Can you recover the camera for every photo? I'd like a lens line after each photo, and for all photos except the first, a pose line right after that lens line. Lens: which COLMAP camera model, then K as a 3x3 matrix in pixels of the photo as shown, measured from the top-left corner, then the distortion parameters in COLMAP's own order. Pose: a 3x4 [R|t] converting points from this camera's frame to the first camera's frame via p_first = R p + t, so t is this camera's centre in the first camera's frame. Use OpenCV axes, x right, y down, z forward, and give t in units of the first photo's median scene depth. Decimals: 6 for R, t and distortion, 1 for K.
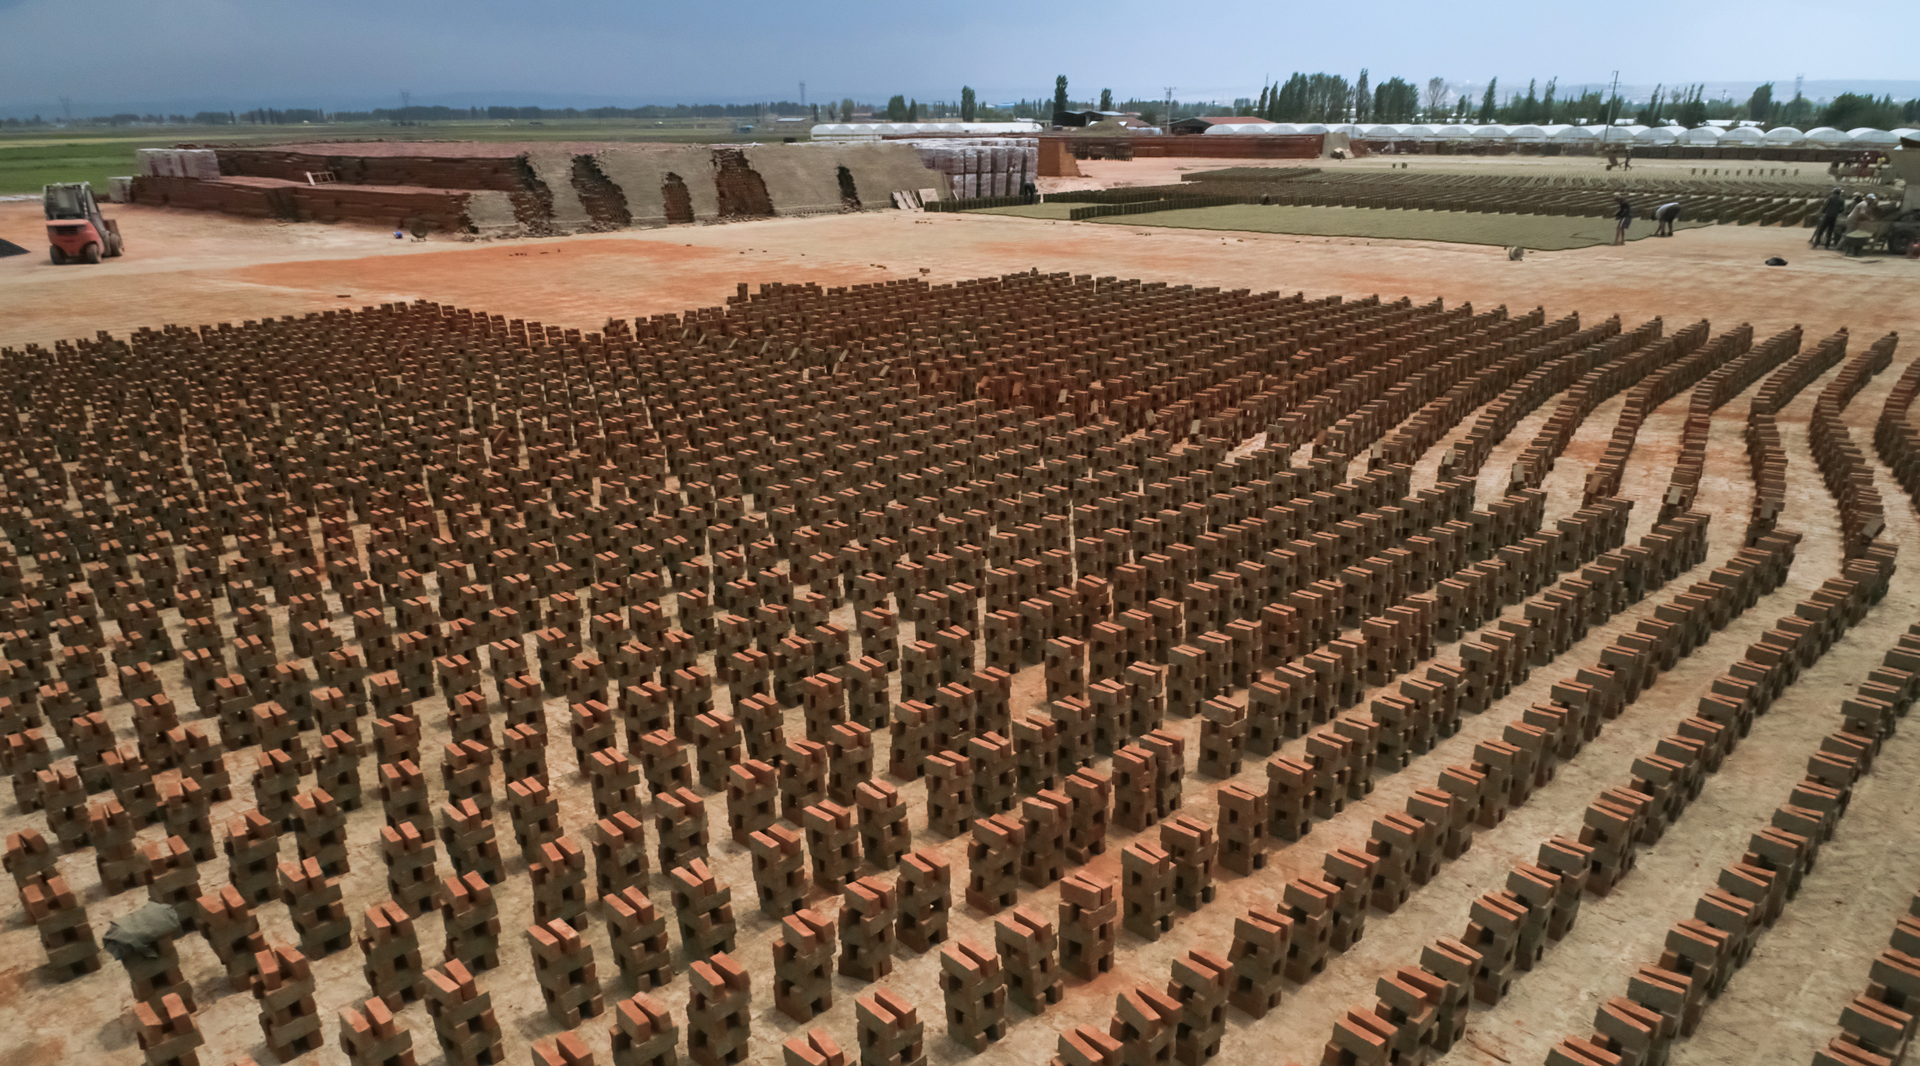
lens RADIAL K [[1398.0, 0, 960.0], [0, 1398.0, 533.0], [0, 0, 1]] dist [-0.007537, 0.001320]
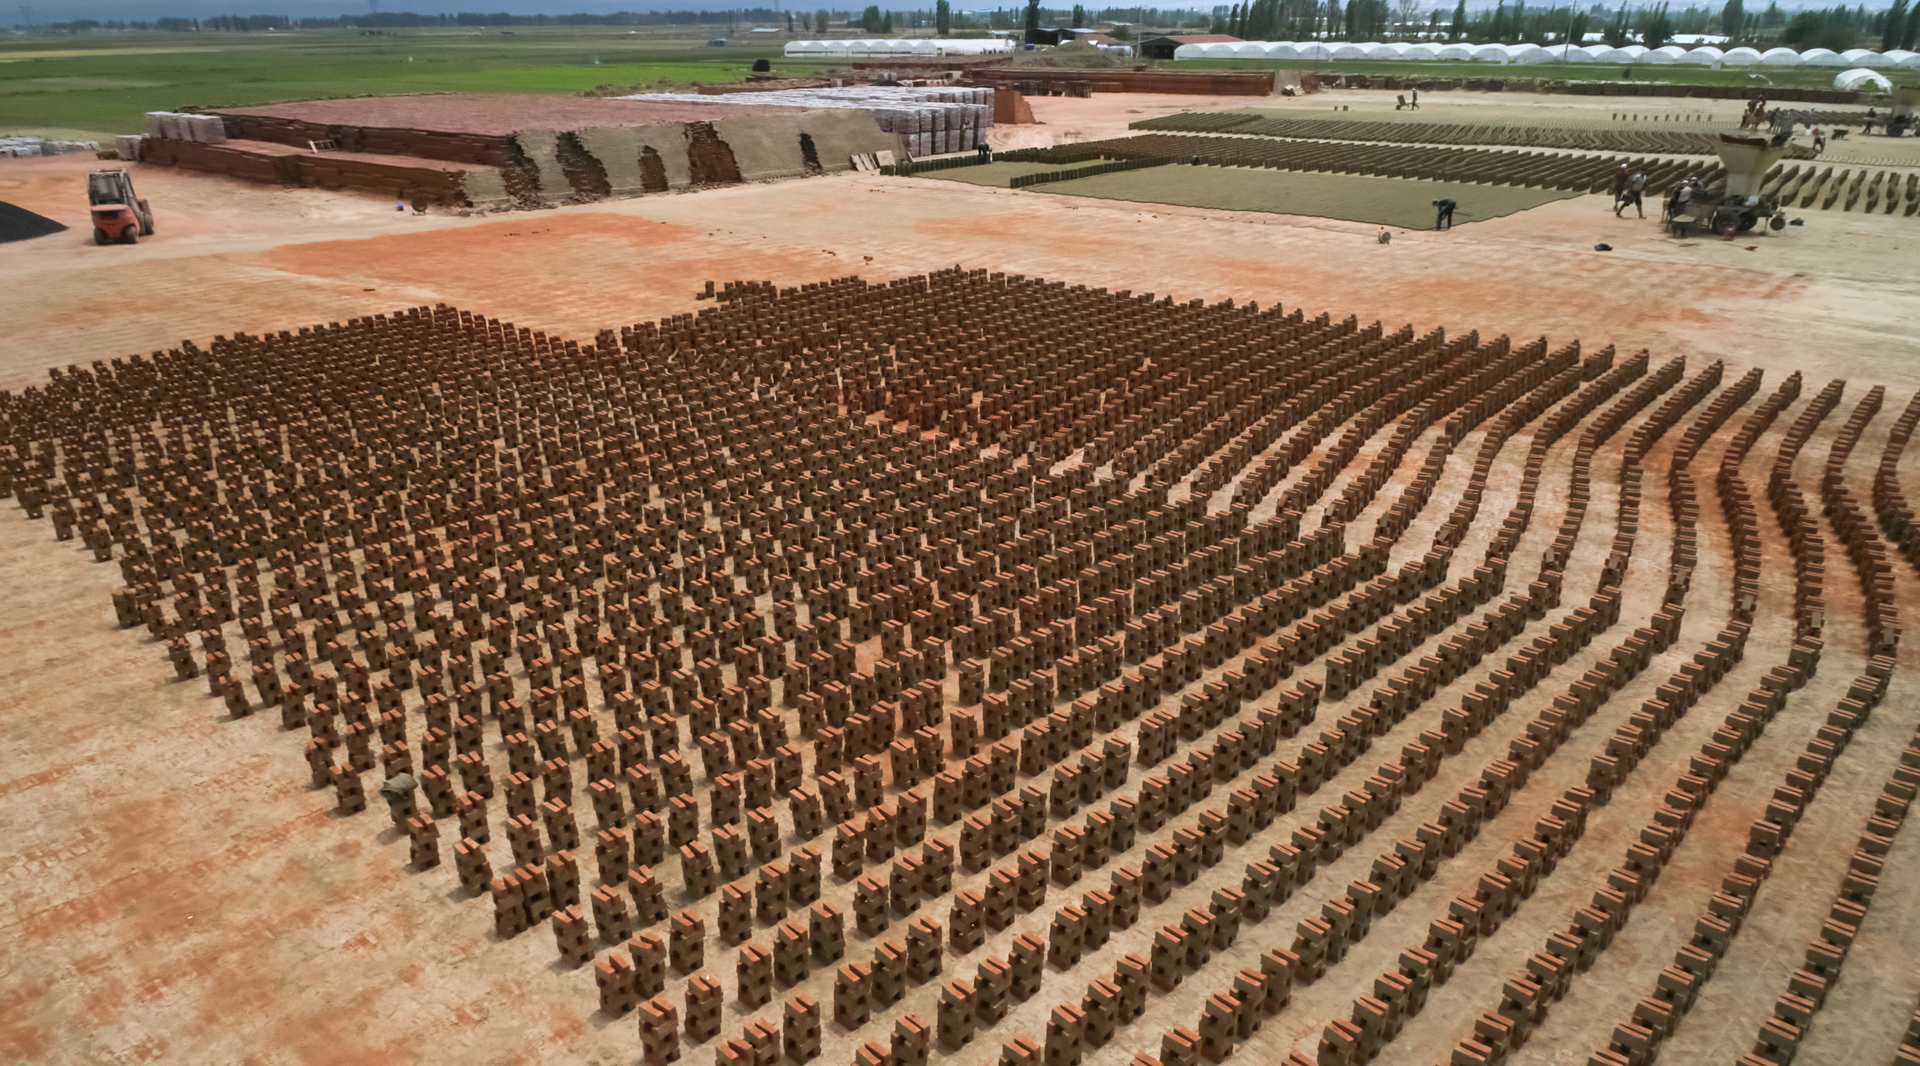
lens RADIAL K [[1398.0, 0, 960.0], [0, 1398.0, 533.0], [0, 0, 1]] dist [-0.007537, 0.001320]
pose [[0.999906, -0.005029, 0.012746, 0.038893], [0.004193, 0.997889, 0.064804, -0.039865], [-0.013045, -0.064744, 0.997817, -0.191051]]
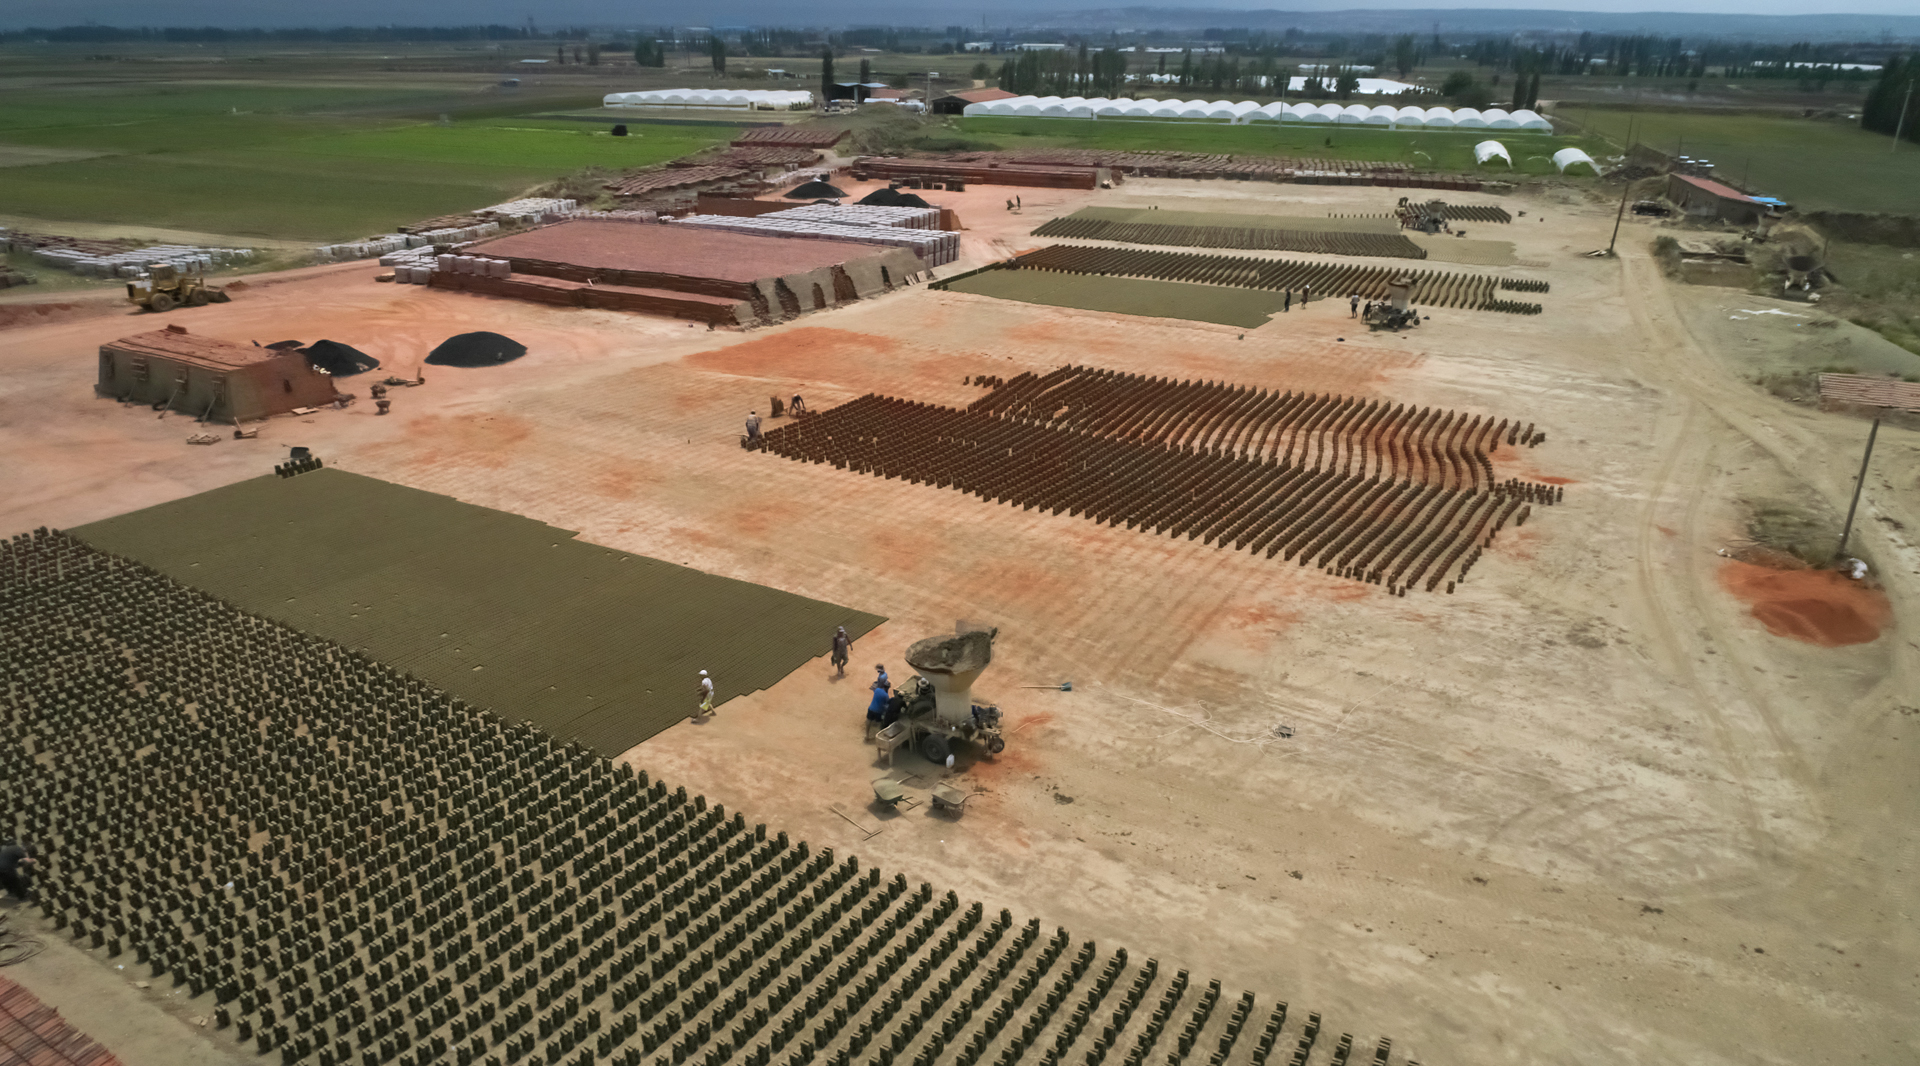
lens RADIAL K [[1477.0, 0, 960.0], [0, 1477.0, 533.0], [0, 0, 1]] dist [-0.008755, -0.002555]
pose [[0.977151, -0.061964, 0.203311, -0.719929], [0.050083, 0.996751, 0.063077, -0.058867], [-0.206559, -0.051453, 0.977080, -1.646501]]
